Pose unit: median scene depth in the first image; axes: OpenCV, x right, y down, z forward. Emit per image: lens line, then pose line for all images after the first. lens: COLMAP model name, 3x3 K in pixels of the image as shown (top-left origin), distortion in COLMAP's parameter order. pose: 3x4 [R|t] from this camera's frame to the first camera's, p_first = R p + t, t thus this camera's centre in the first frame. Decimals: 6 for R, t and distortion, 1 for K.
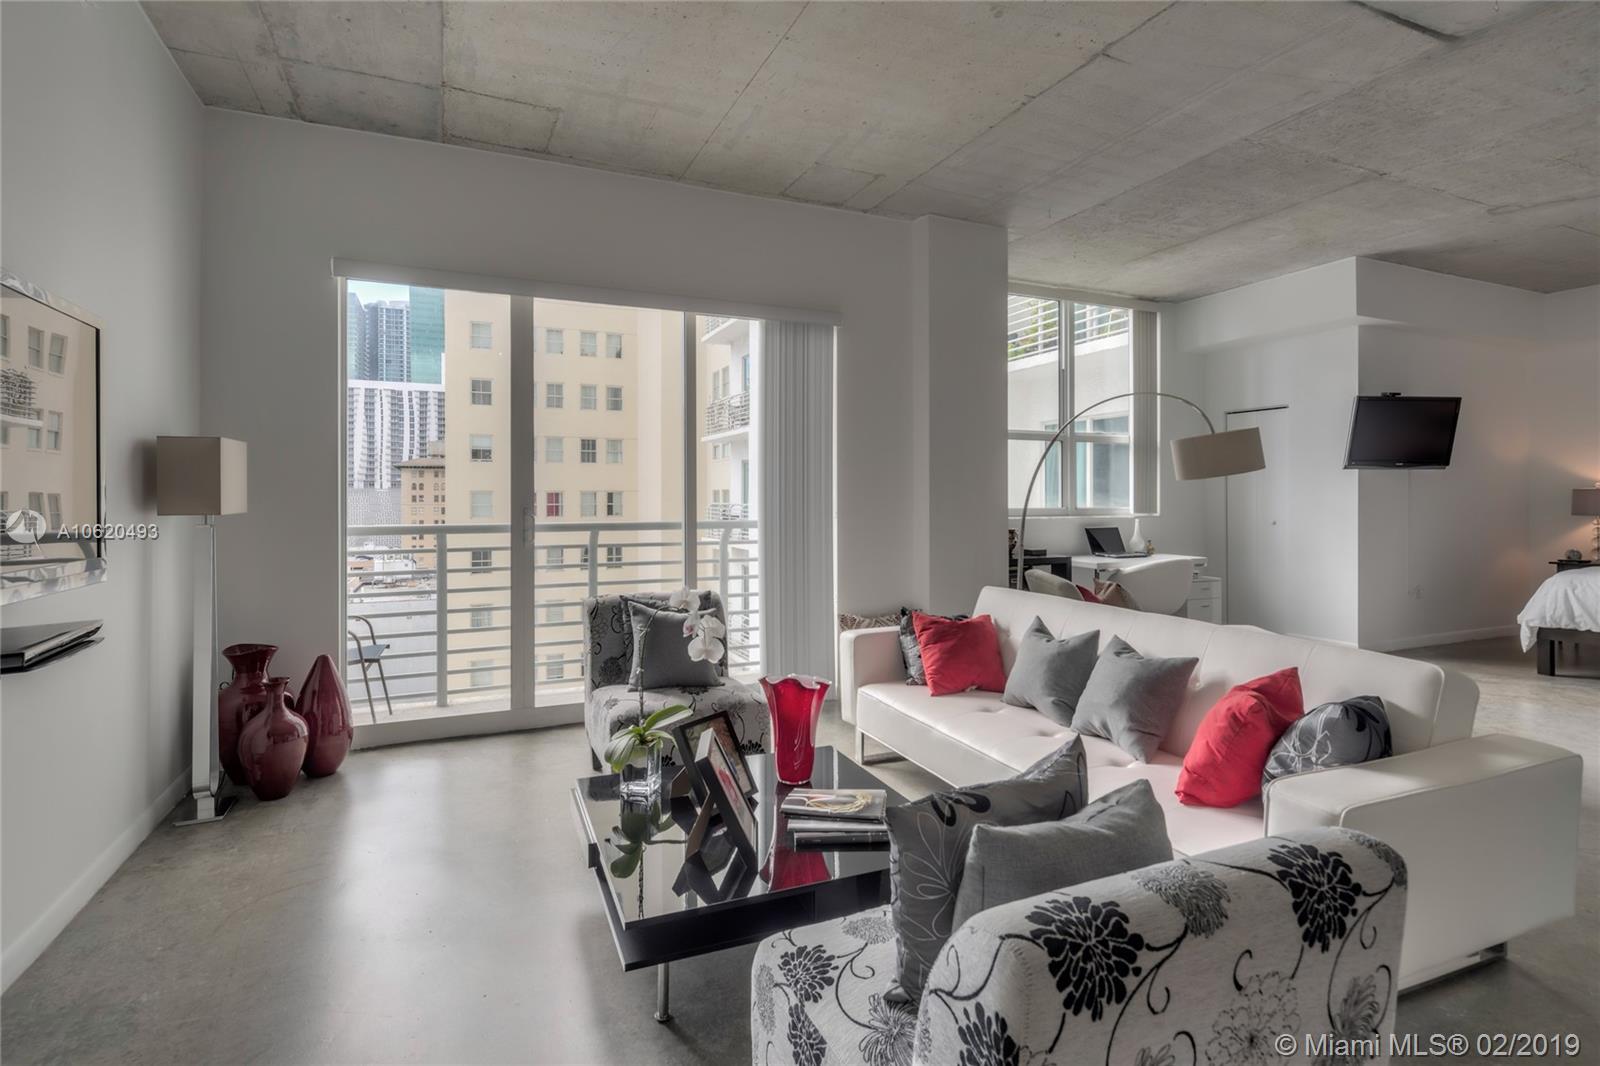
lens RADIAL K [[766.4, 0, 781.4], [0, 766.4, 492.7], [0, 0, 1]] dist [-0.004768, -0.002475]
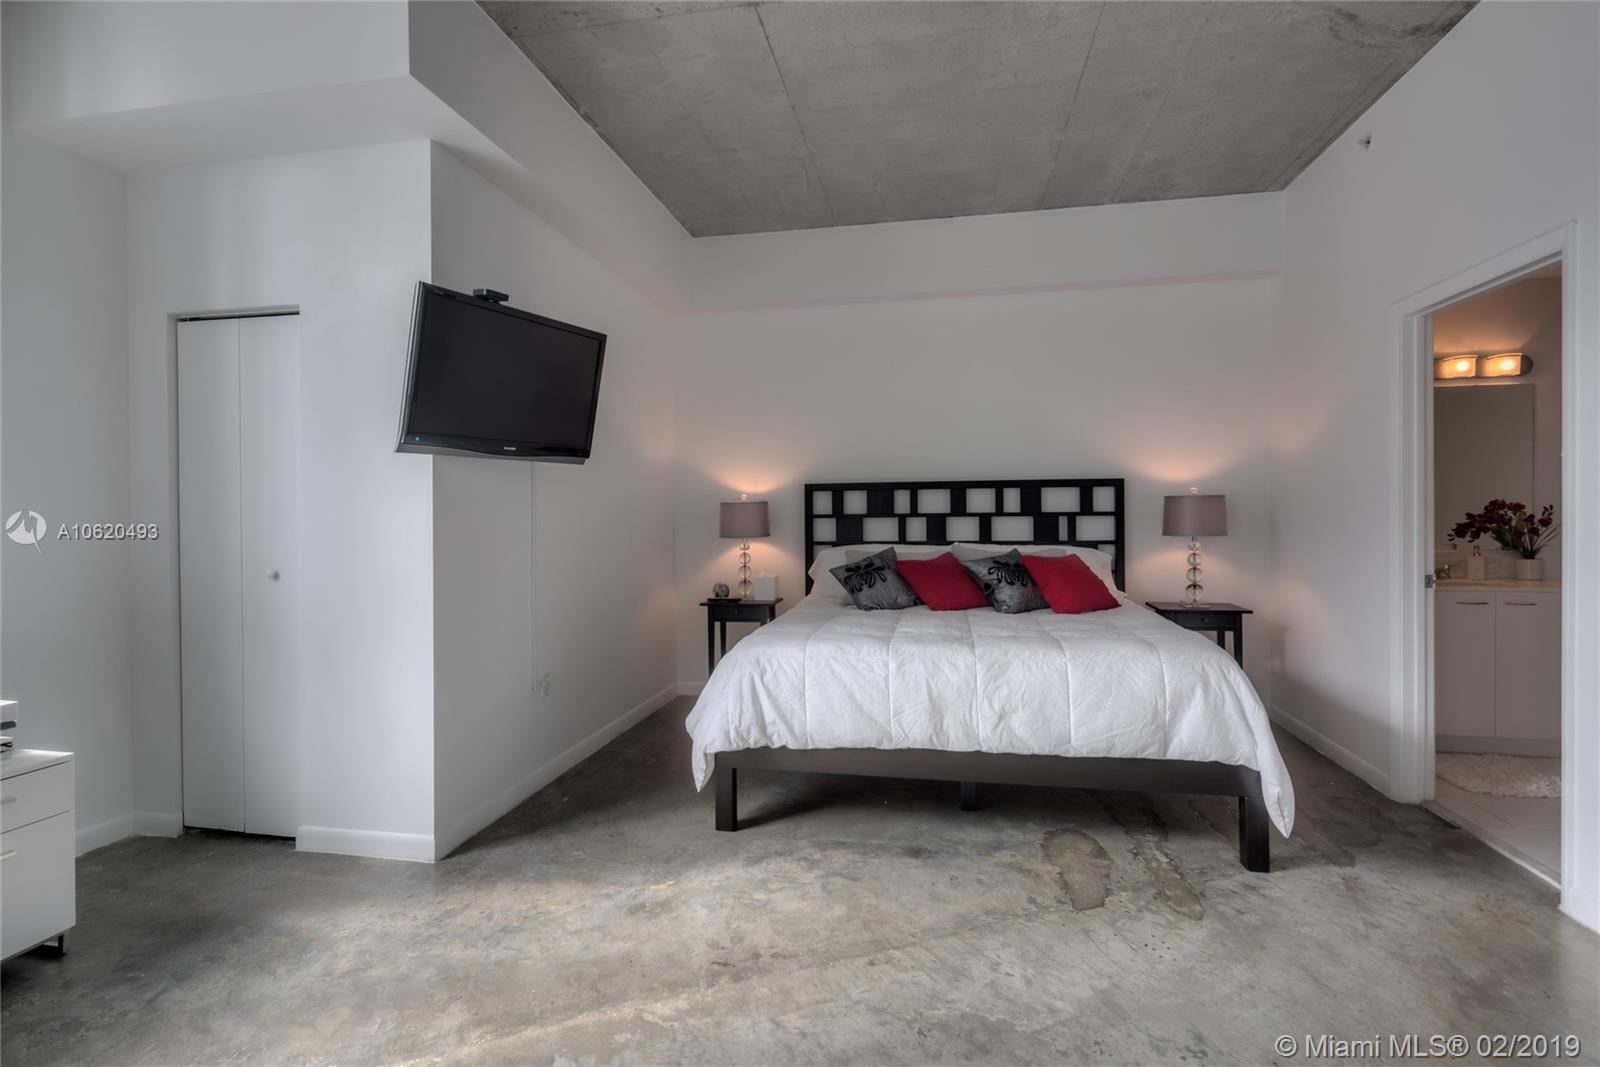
lens RADIAL K [[766.4, 0, 800.1], [0, 766.4, 521.1], [0, 0, 1]] dist [-0.004768, -0.002475]
pose [[0.550484, -0.014379, 0.834722, 0.575535], [0.000720, 0.999859, 0.016749, 0.000902], [-0.834845, -0.008619, 0.550417, 0.657480]]
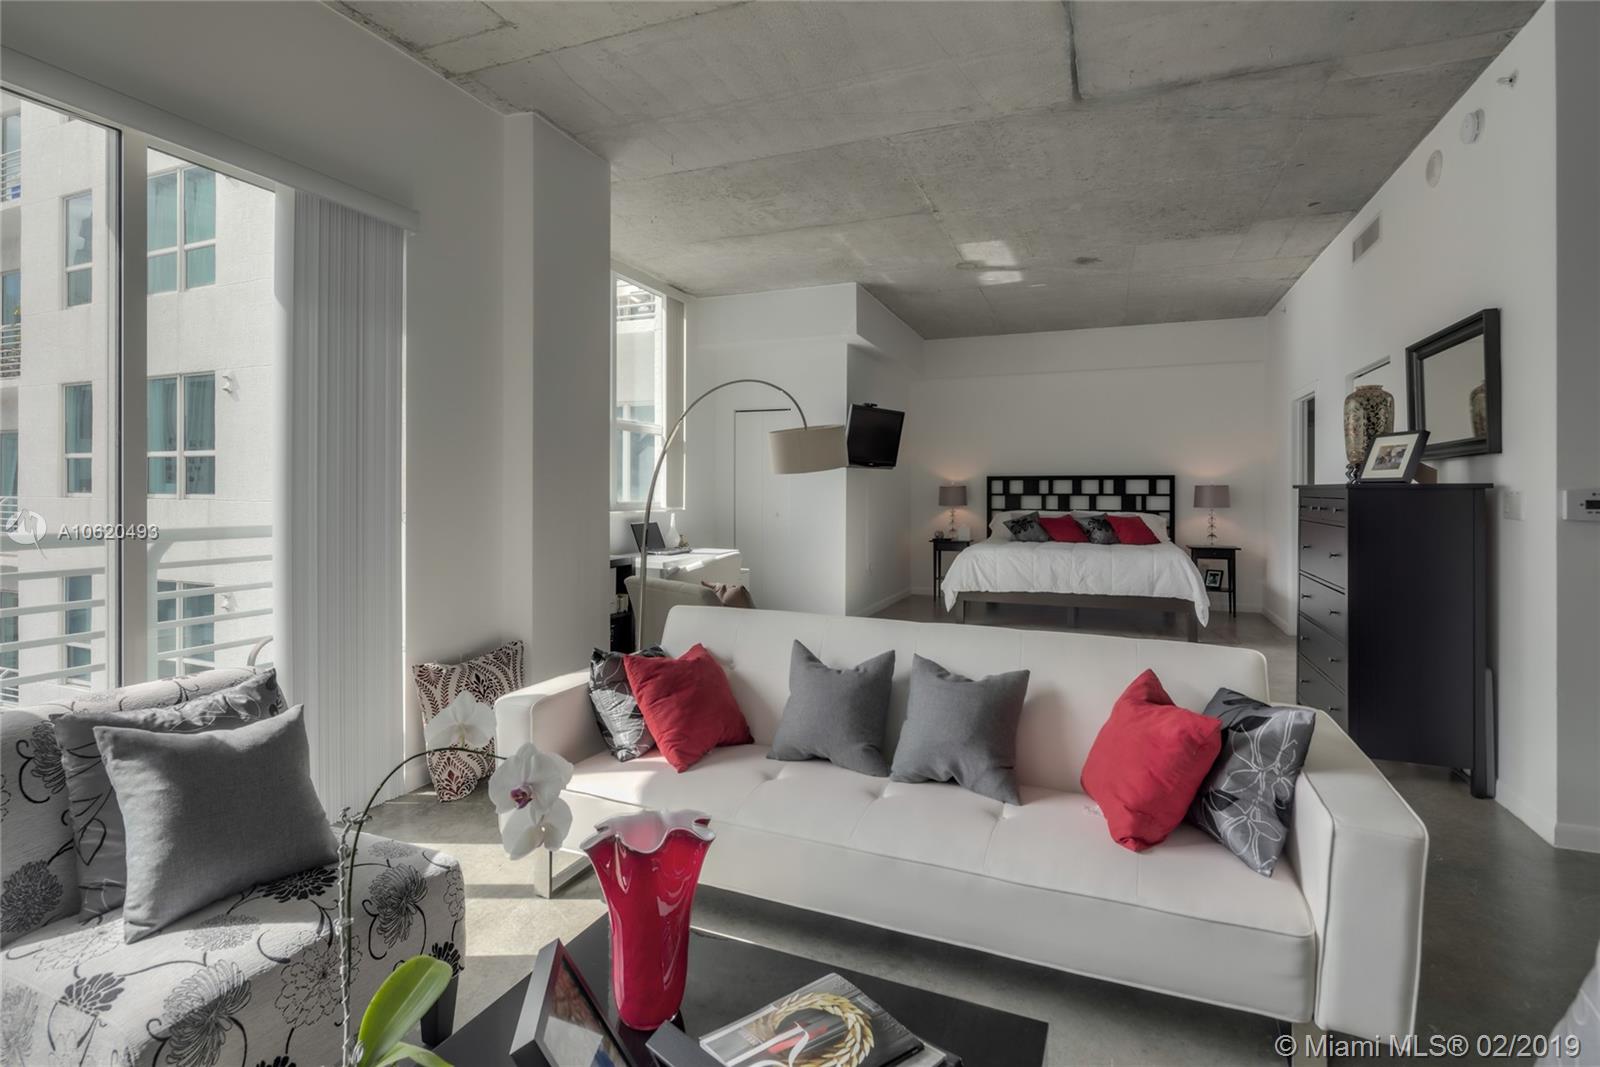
lens RADIAL K [[766.4, 0, 784.3], [0, 766.4, 491.0], [0, 0, 1]] dist [-0.004768, -0.002475]
pose [[0.711981, 0.004894, 0.702181, -0.149035], [-0.010887, 0.999932, 0.004069, 0.001234], [-0.702114, -0.010542, 0.711986, 0.277292]]
